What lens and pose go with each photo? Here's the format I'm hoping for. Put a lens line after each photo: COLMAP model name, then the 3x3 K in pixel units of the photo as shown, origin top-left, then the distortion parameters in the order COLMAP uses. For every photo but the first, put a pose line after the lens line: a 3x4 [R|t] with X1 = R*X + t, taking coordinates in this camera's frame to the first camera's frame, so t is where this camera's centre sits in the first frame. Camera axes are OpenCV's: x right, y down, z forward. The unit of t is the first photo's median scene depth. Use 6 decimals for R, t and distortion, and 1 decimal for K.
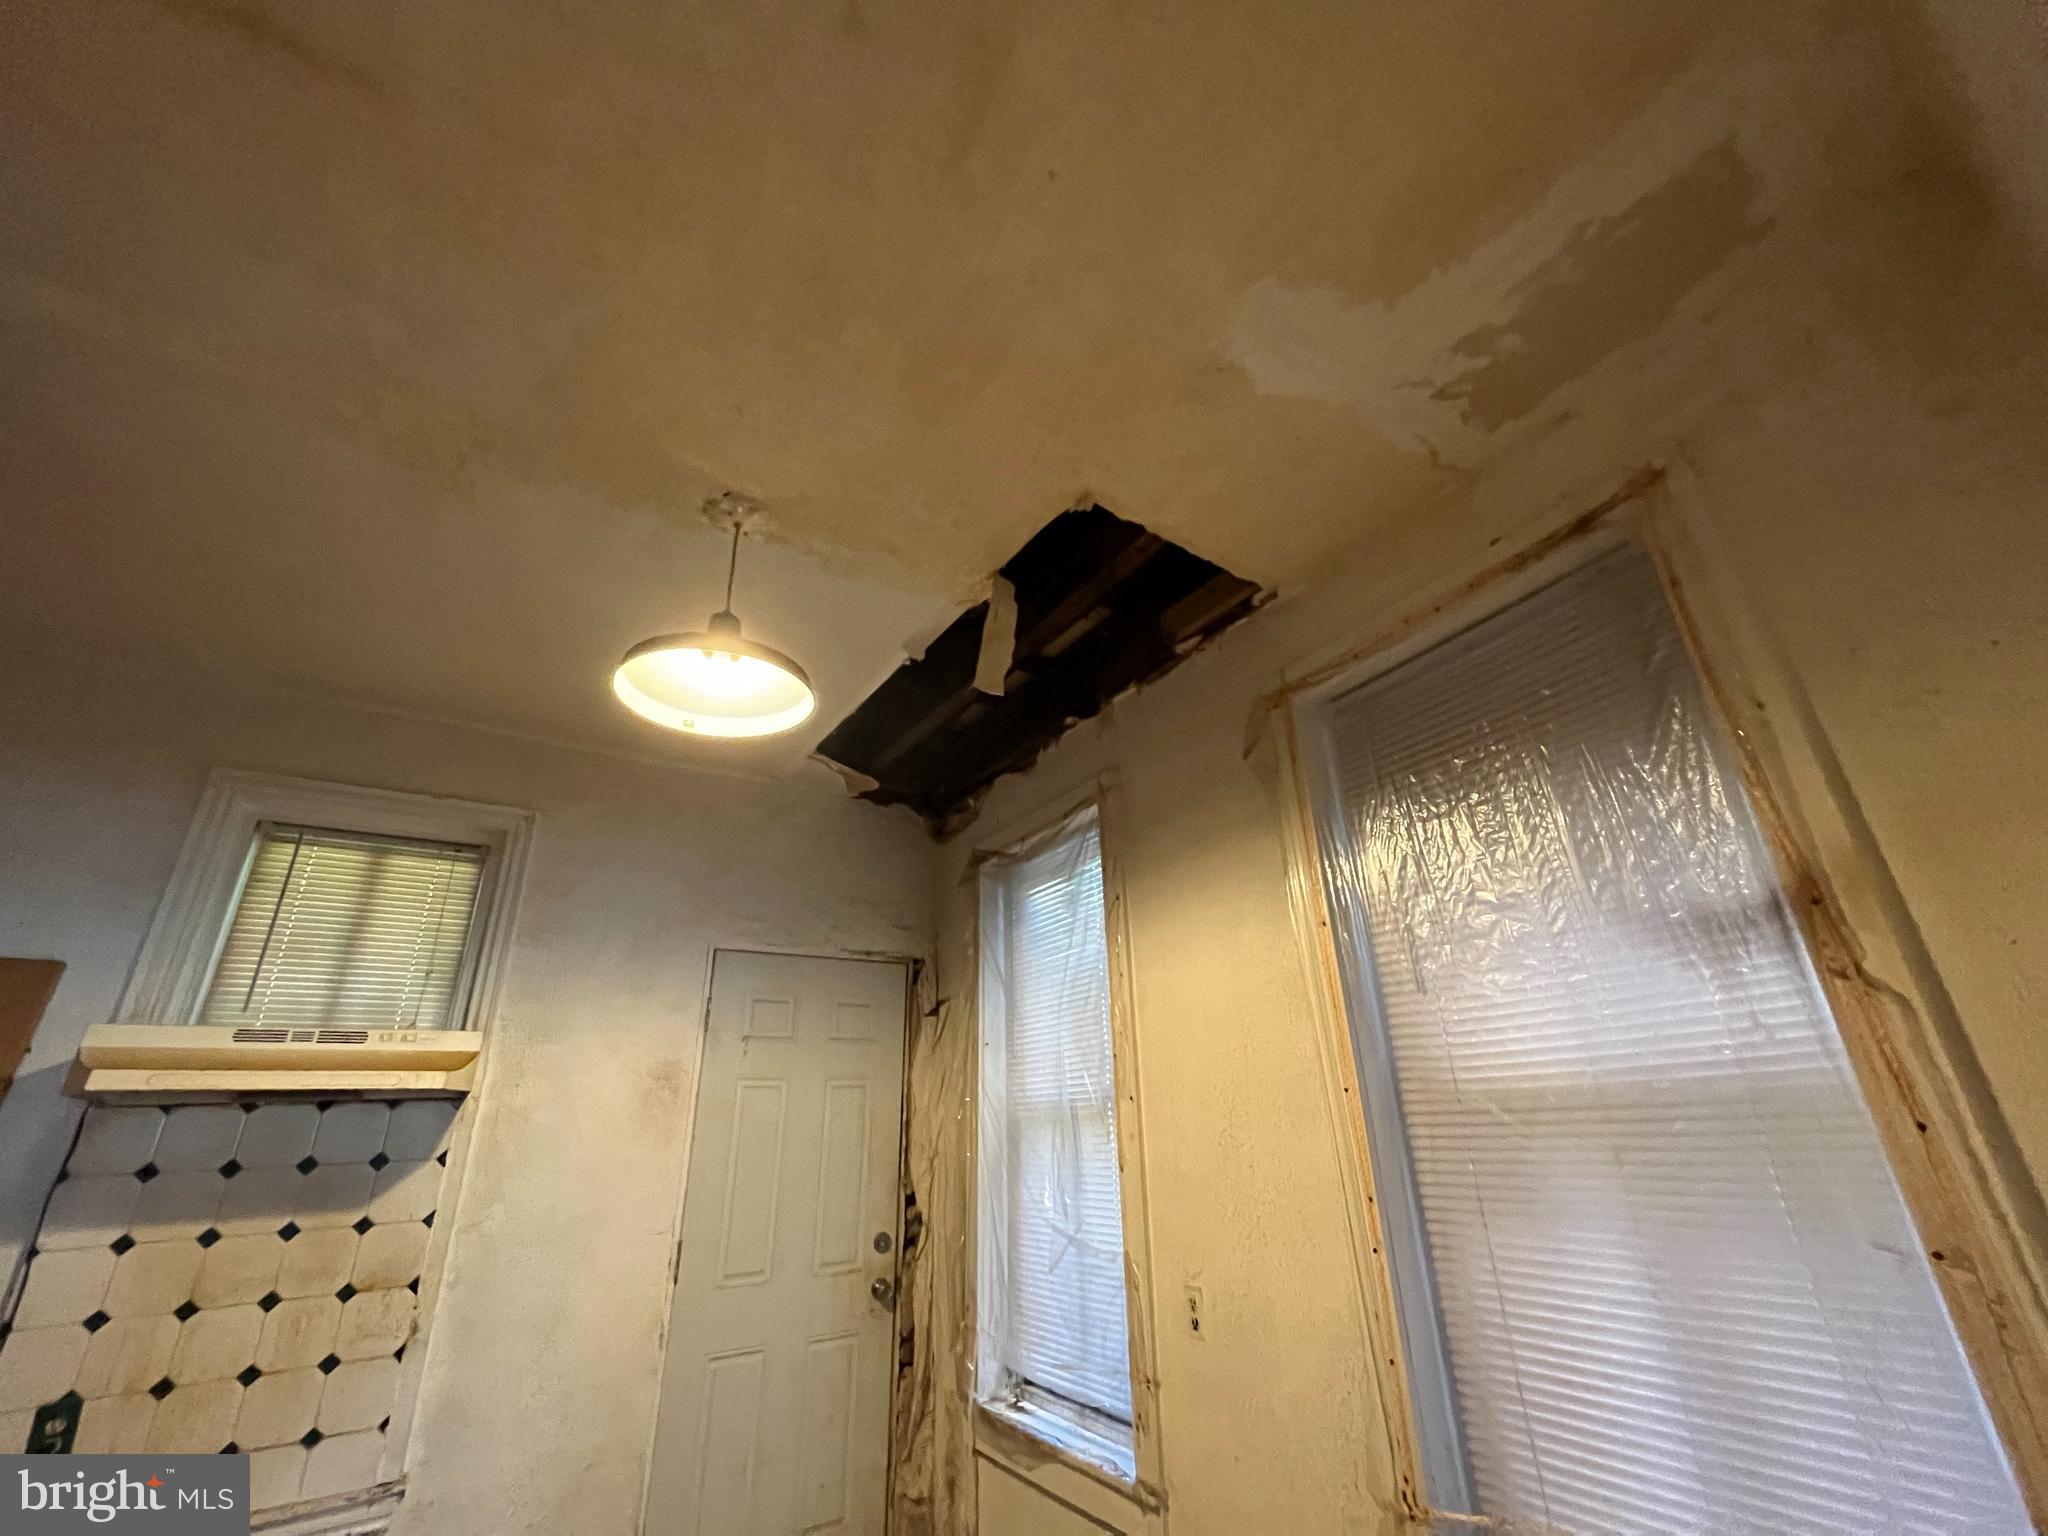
lens RADIAL K [[822.8, 0, 1028.8], [0, 822.8, 762.8], [0, 0, 1]] dist [-0.002143, -0.000607]
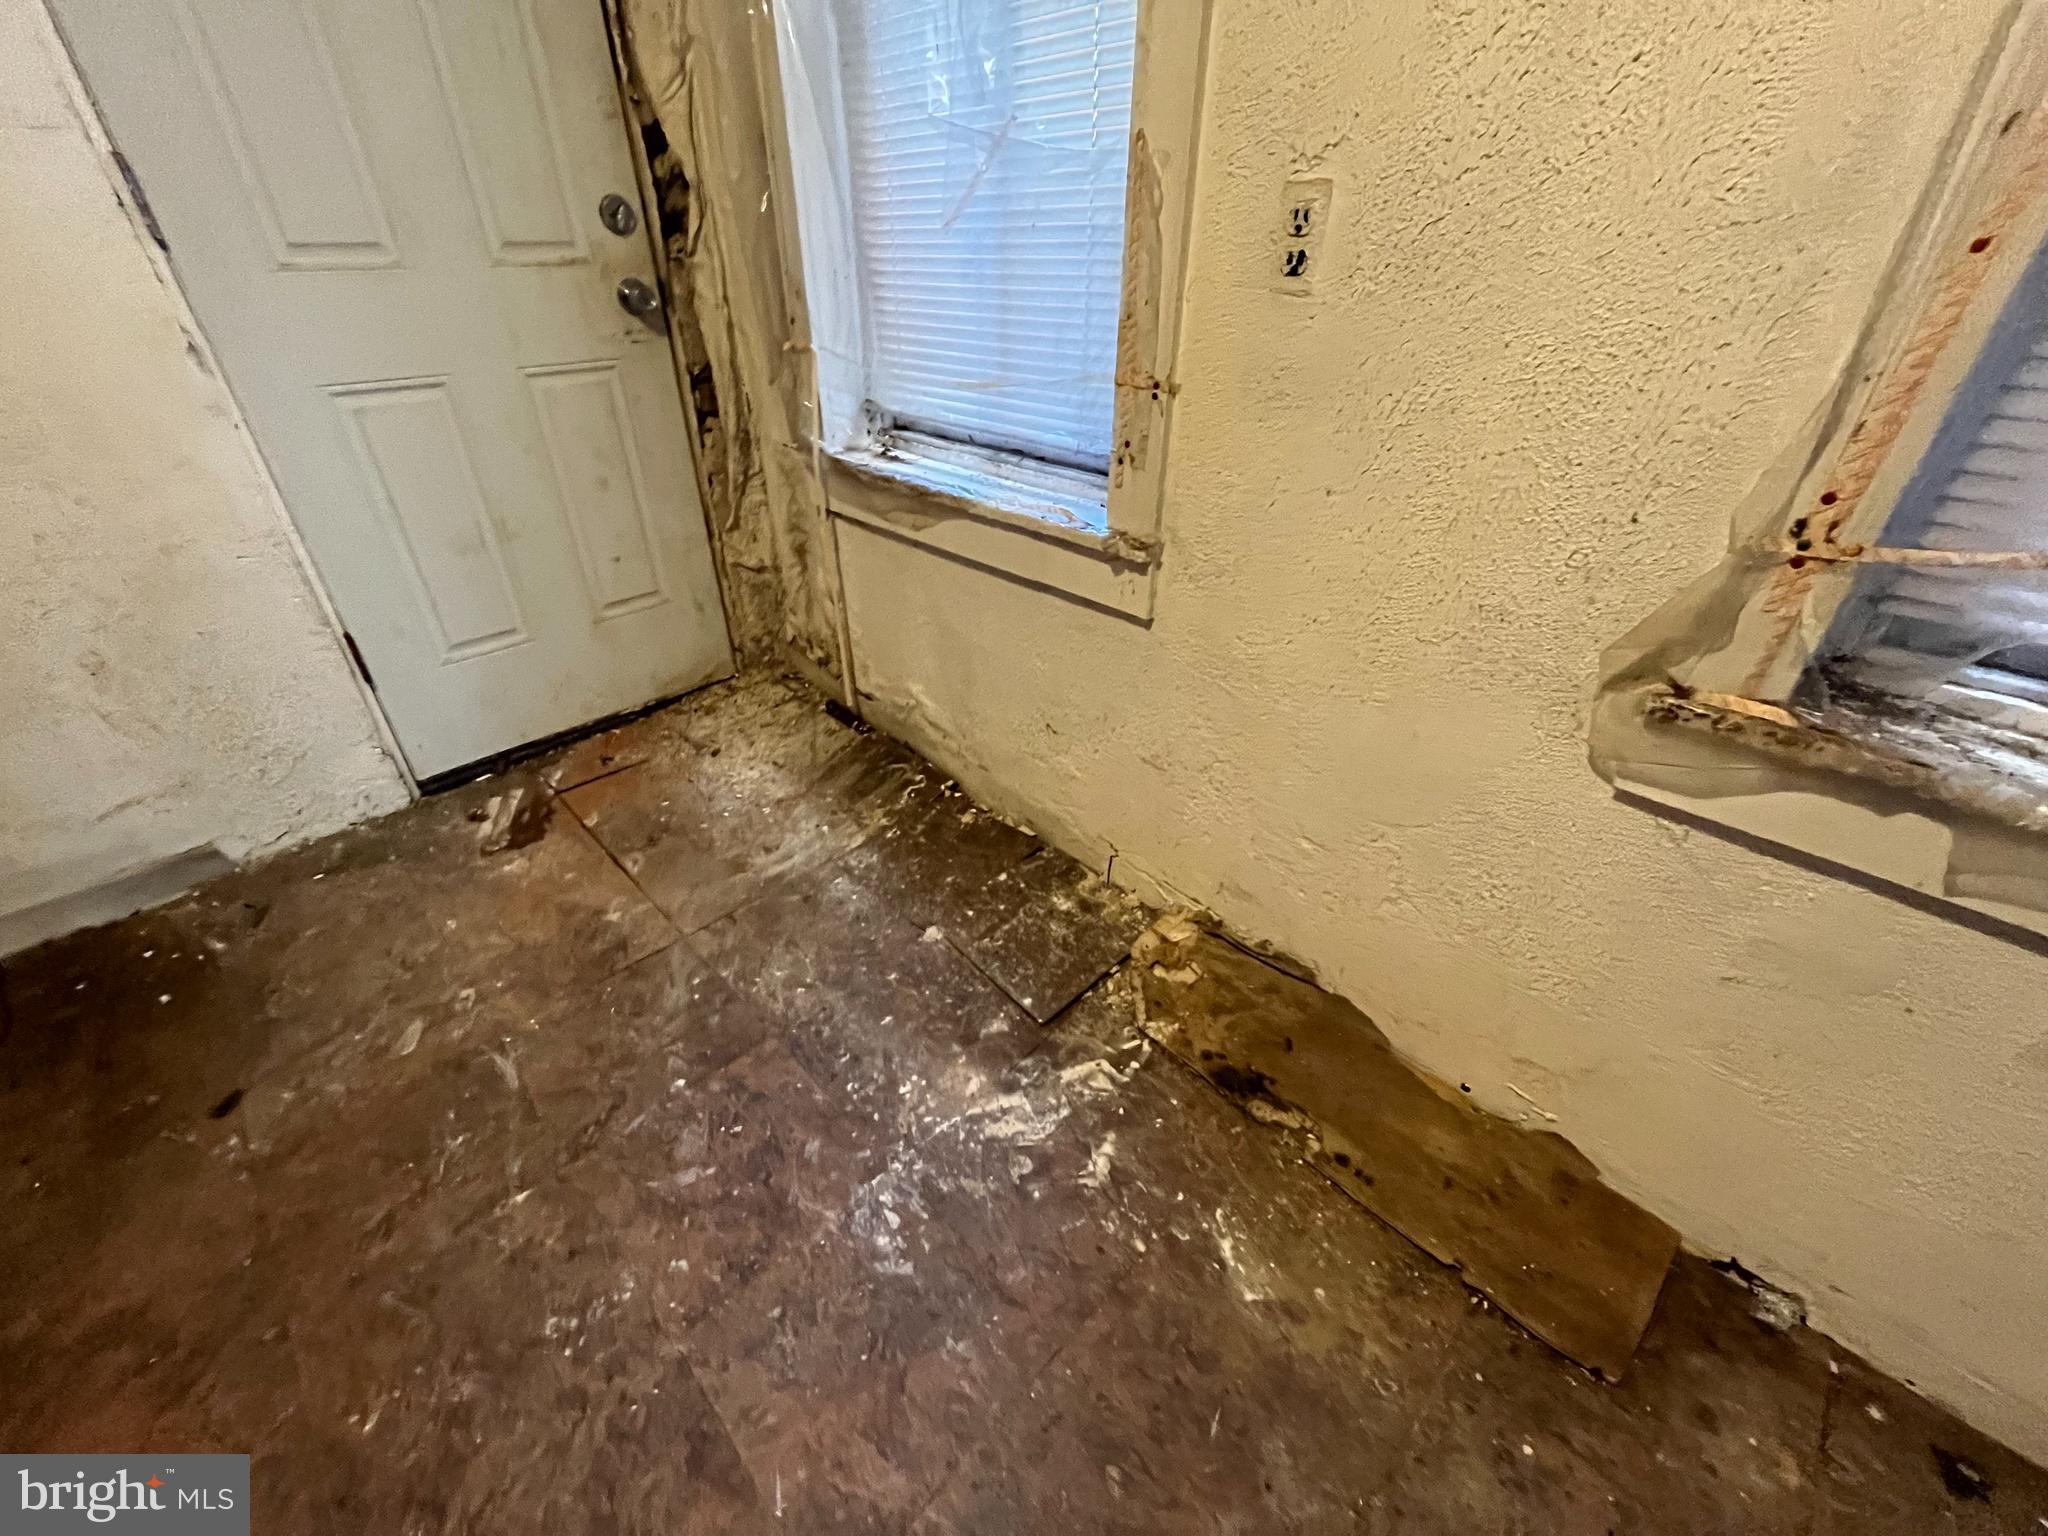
lens RADIAL K [[822.8, 0, 1028.8], [0, 822.8, 762.8], [0, 0, 1]] dist [-0.002143, -0.000607]
pose [[0.979890, -0.081238, 0.182253, -0.043859], [-0.104854, 0.567465, 0.816694, 0.364218], [-0.169769, -0.819380, 0.547535, 0.406872]]
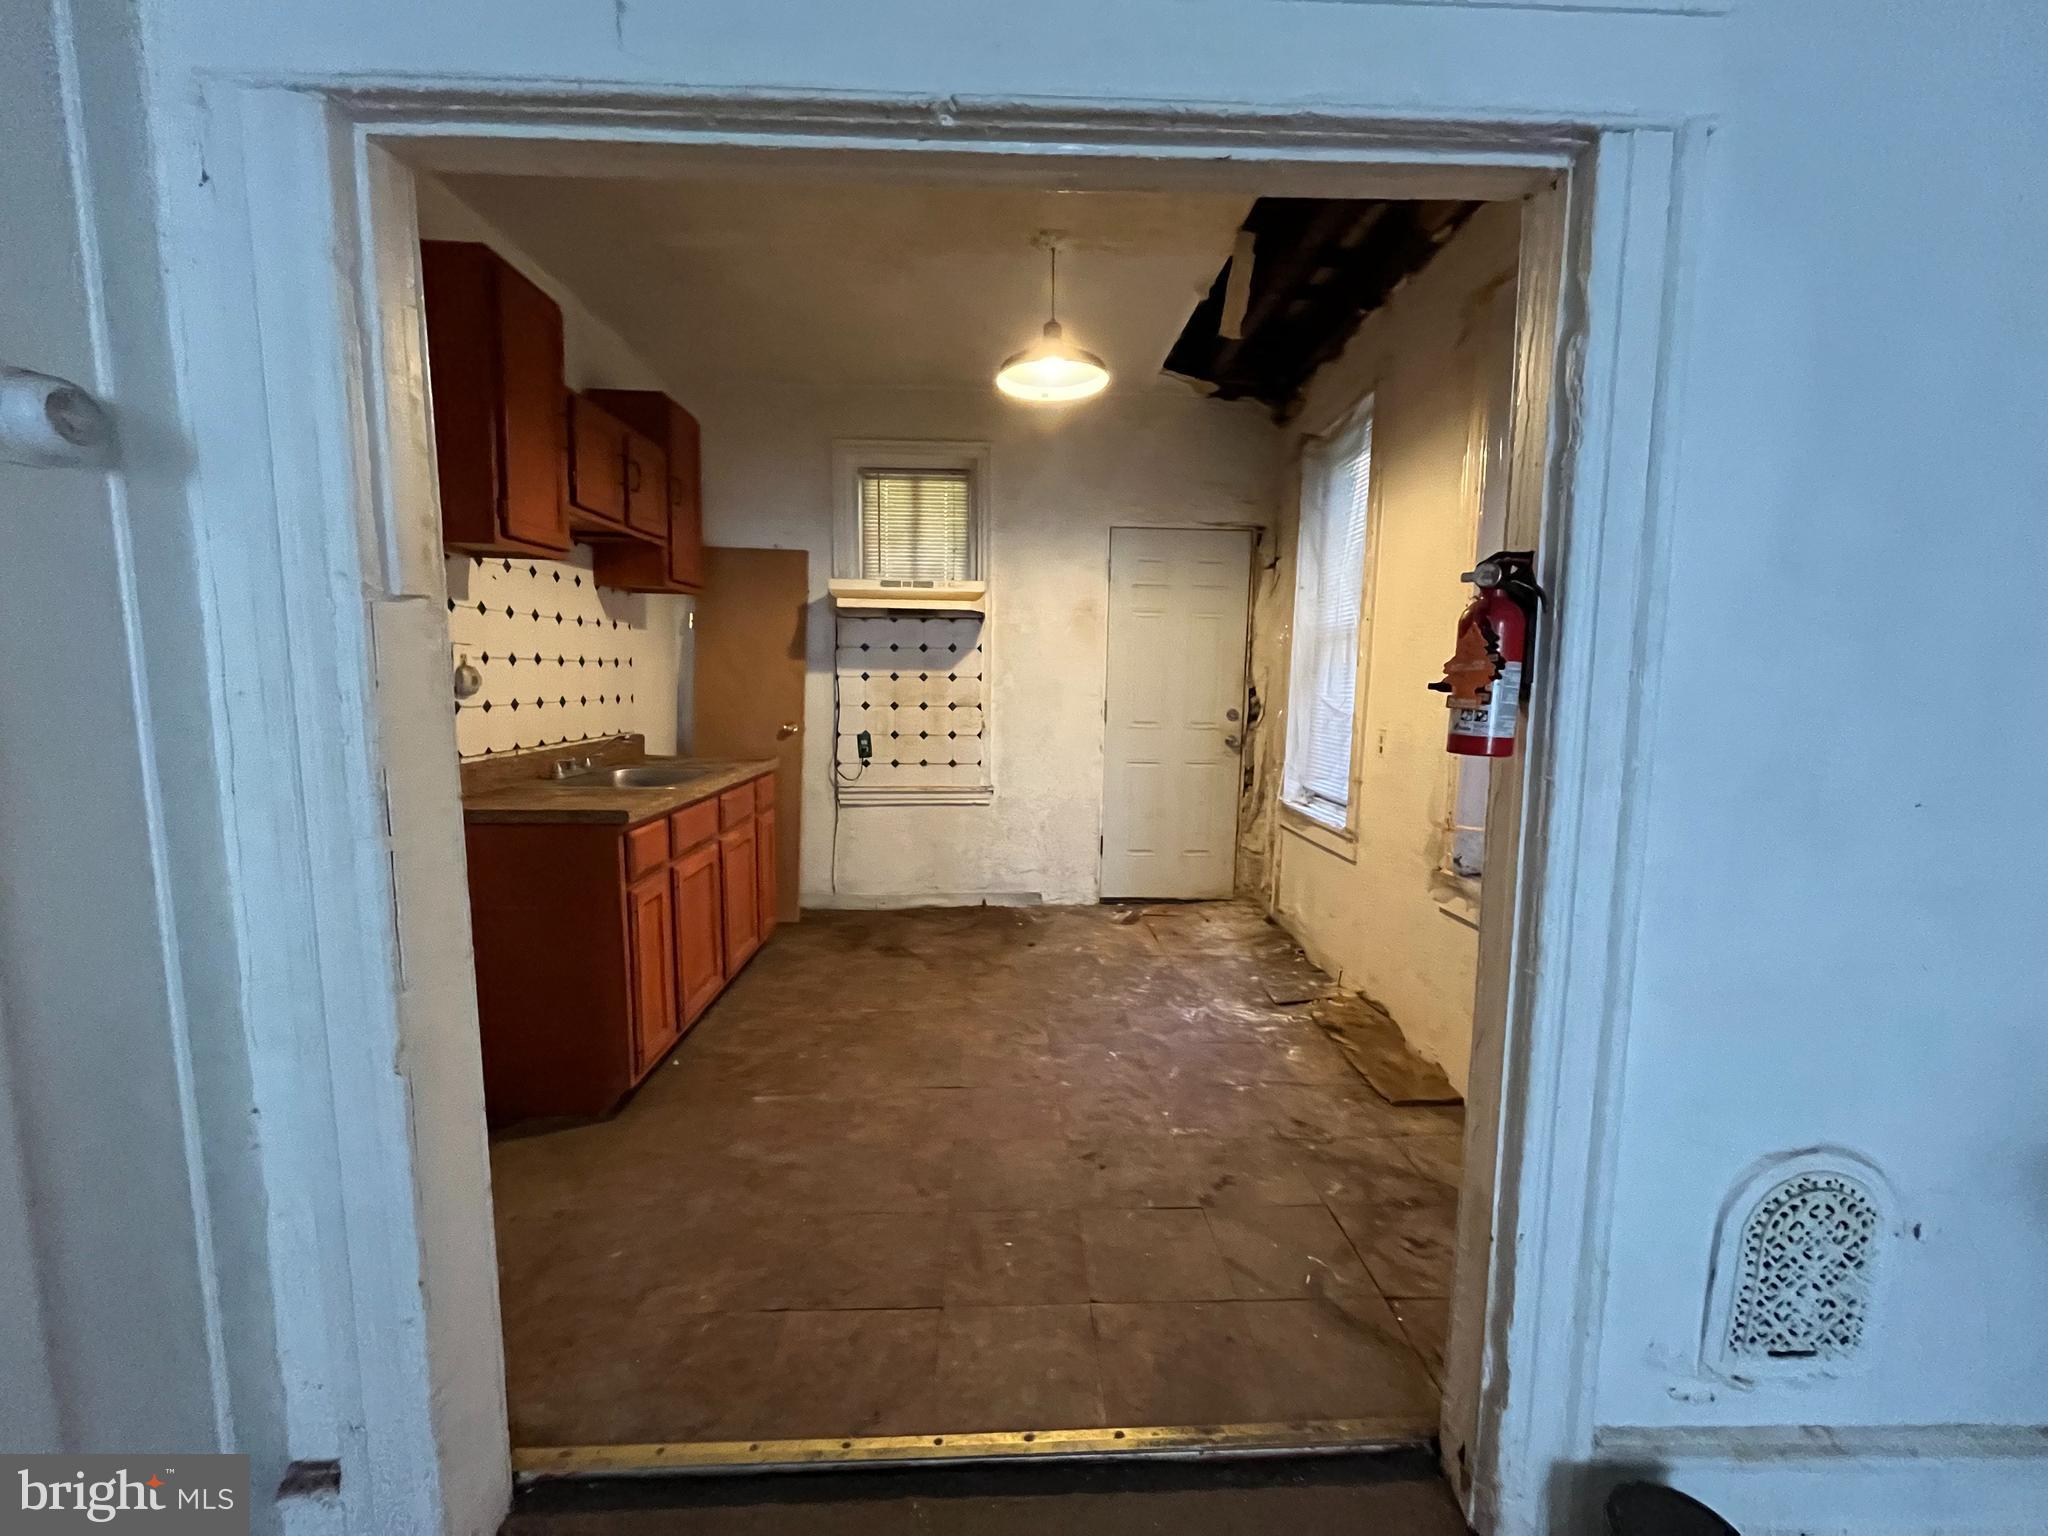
lens RADIAL K [[822.8, 0, 1028.8], [0, 822.8, 762.8], [0, 0, 1]] dist [-0.002143, -0.000607]
pose [[0.854532, 0.097521, -0.510161, 0.335364], [0.166657, 0.878799, 0.447144, -0.100117], [0.491935, -0.467121, 0.734710, -0.410635]]
